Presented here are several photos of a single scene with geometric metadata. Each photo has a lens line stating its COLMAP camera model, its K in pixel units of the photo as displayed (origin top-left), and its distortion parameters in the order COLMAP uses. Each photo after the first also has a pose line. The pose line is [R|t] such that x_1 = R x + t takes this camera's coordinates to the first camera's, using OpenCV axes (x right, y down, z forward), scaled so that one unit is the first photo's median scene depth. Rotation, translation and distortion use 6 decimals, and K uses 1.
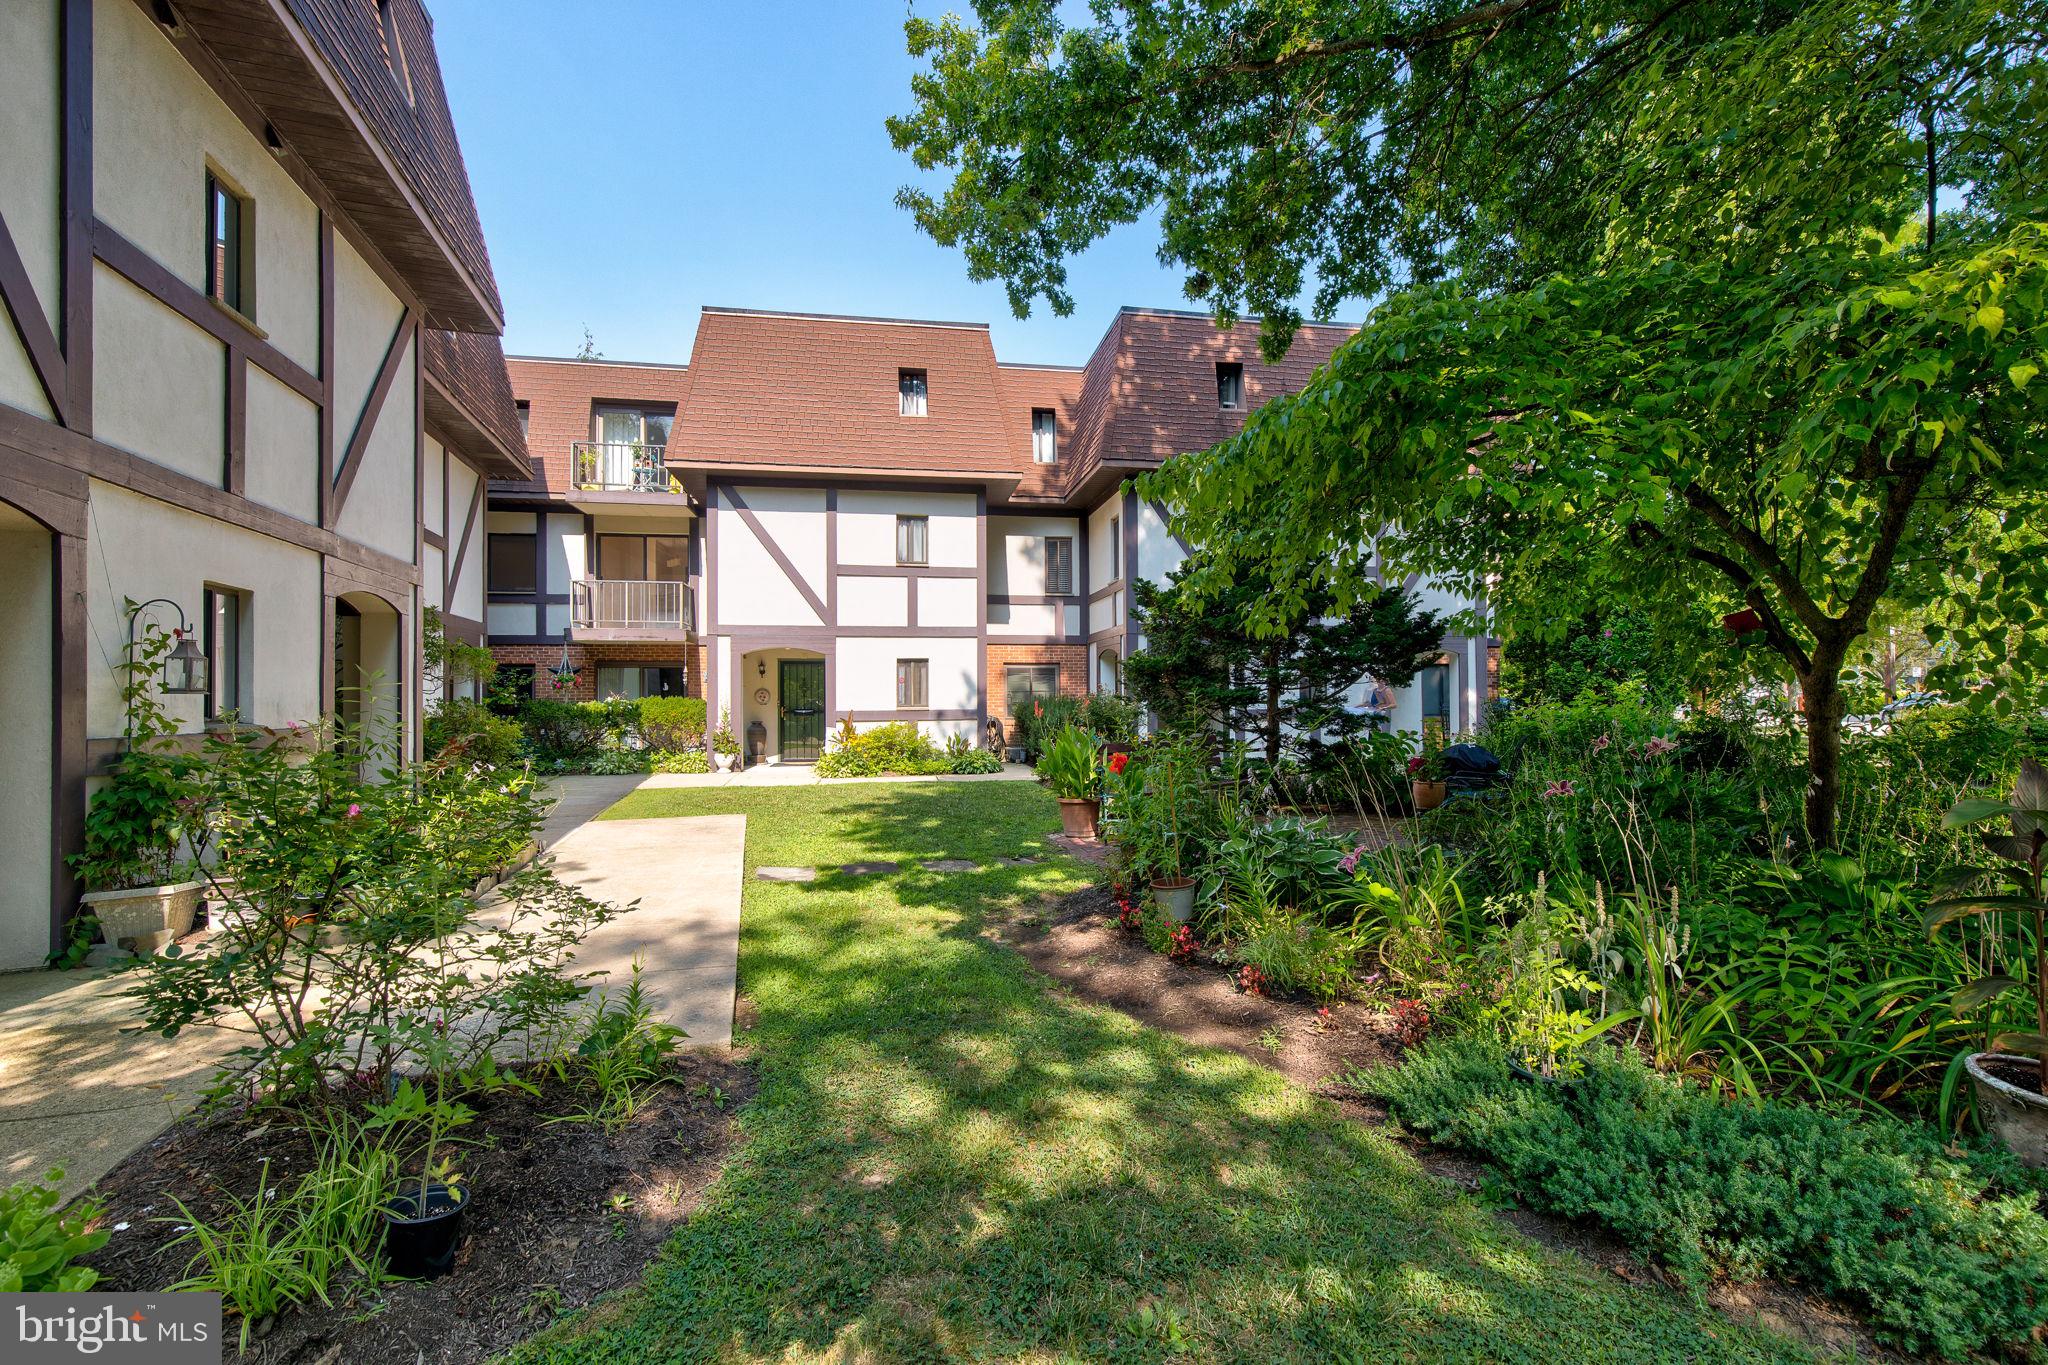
lens RADIAL K [[969.9, 0, 1037.6], [0, 969.9, 685.0], [0, 0, 1]] dist [-0.003042, -0.000247]
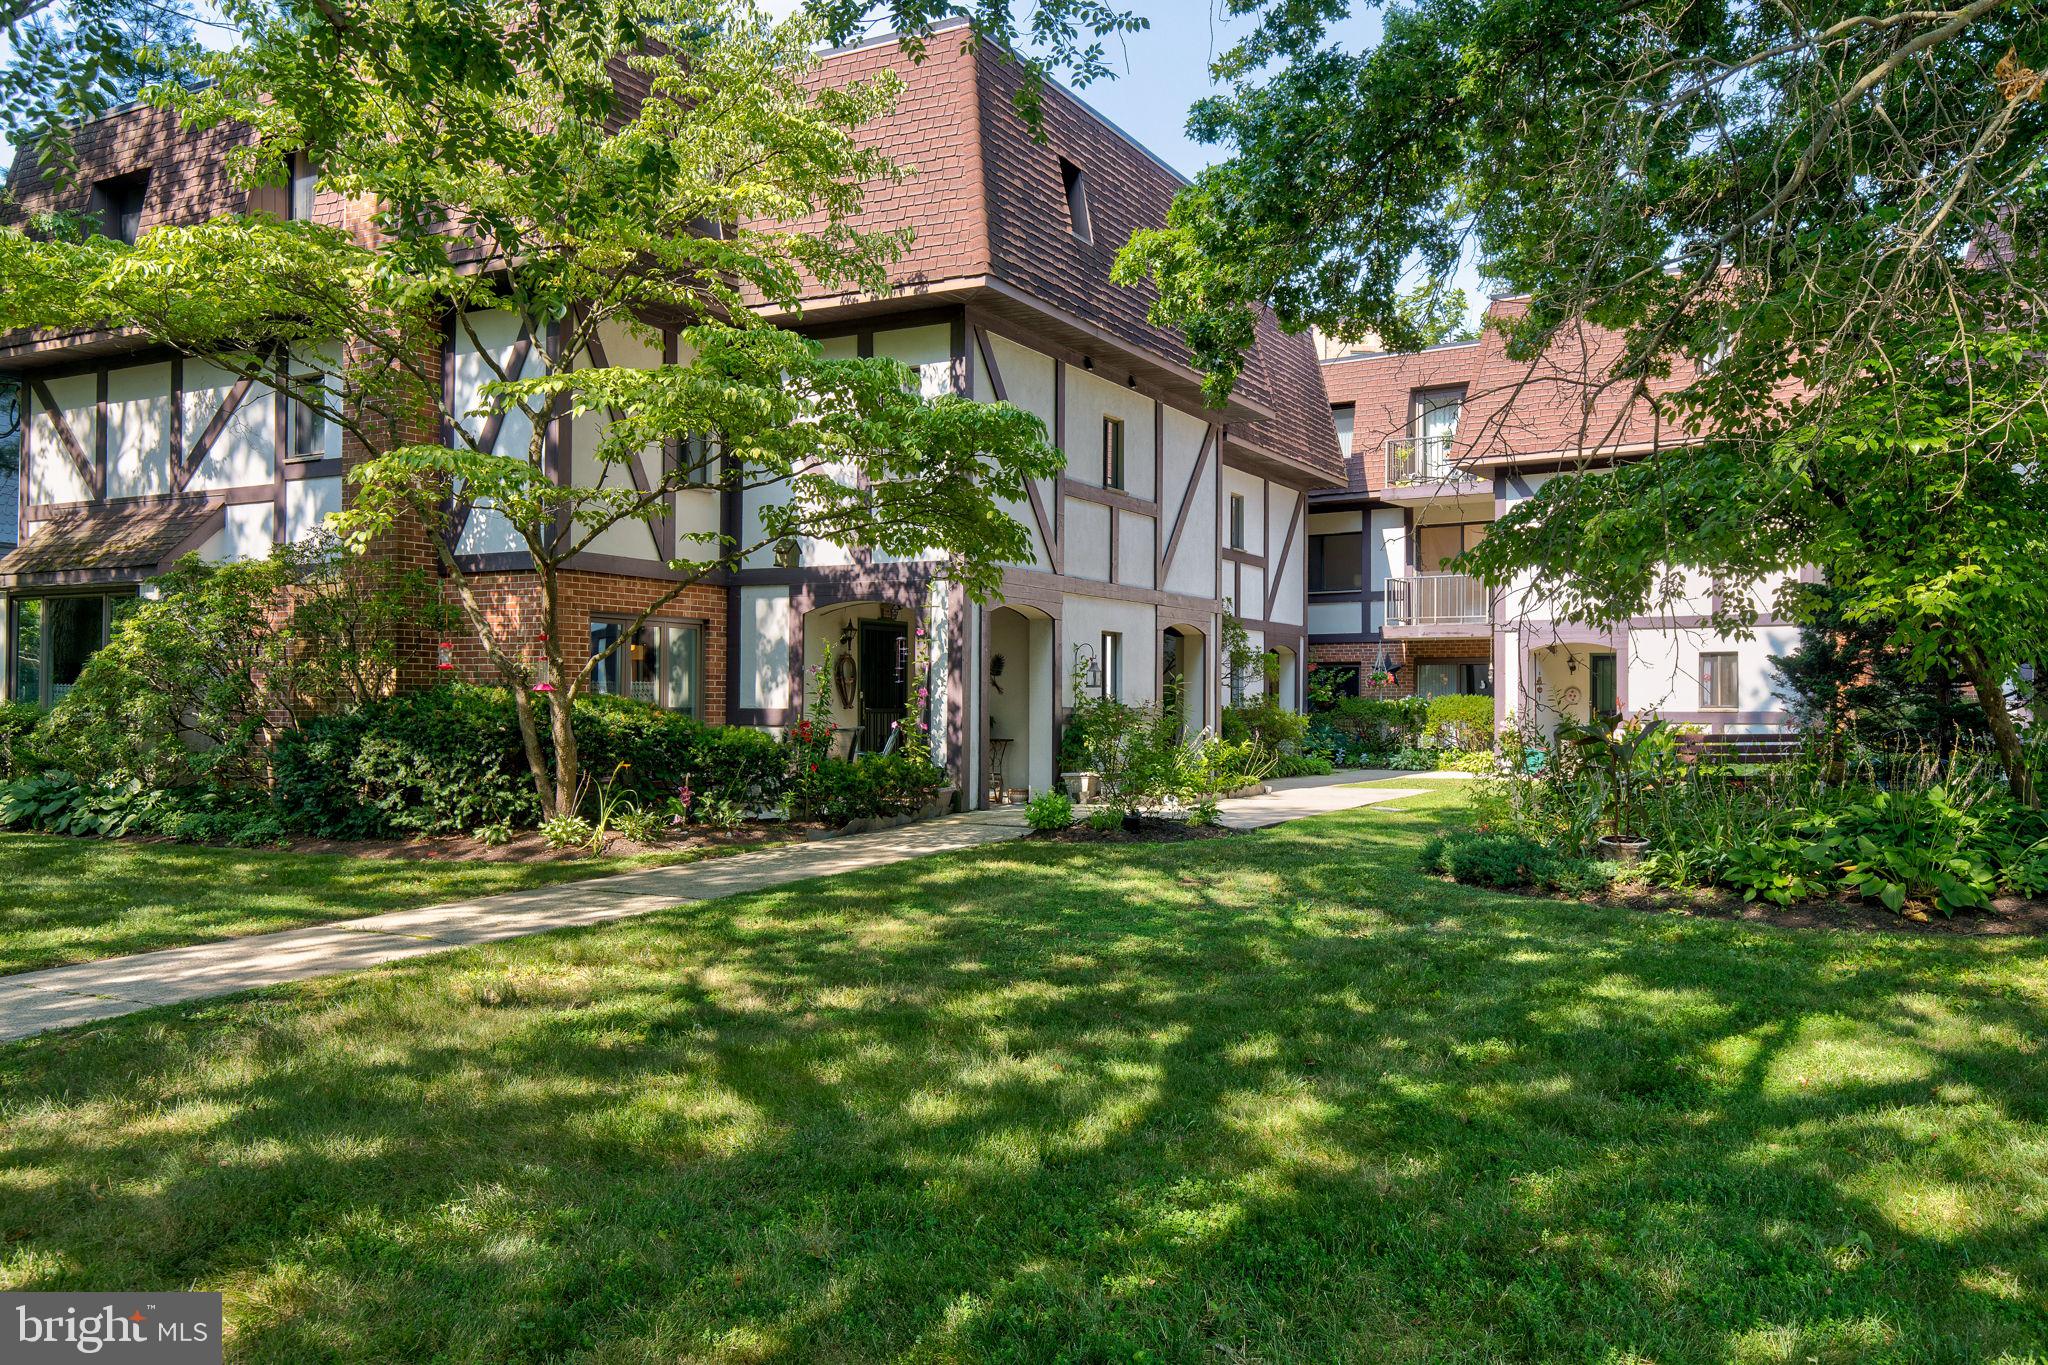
lens RADIAL K [[1658.1, 0, 1024.0], [0, 1658.1, 682.5], [0, 0, 1]] dist [-0.001865, -0.000463]
pose [[0.720281, -0.000202, -0.693682, 0.489242], [0.000569, 1.000000, 0.000299, -0.001057], [0.693682, -0.000610, 0.720281, -0.552431]]
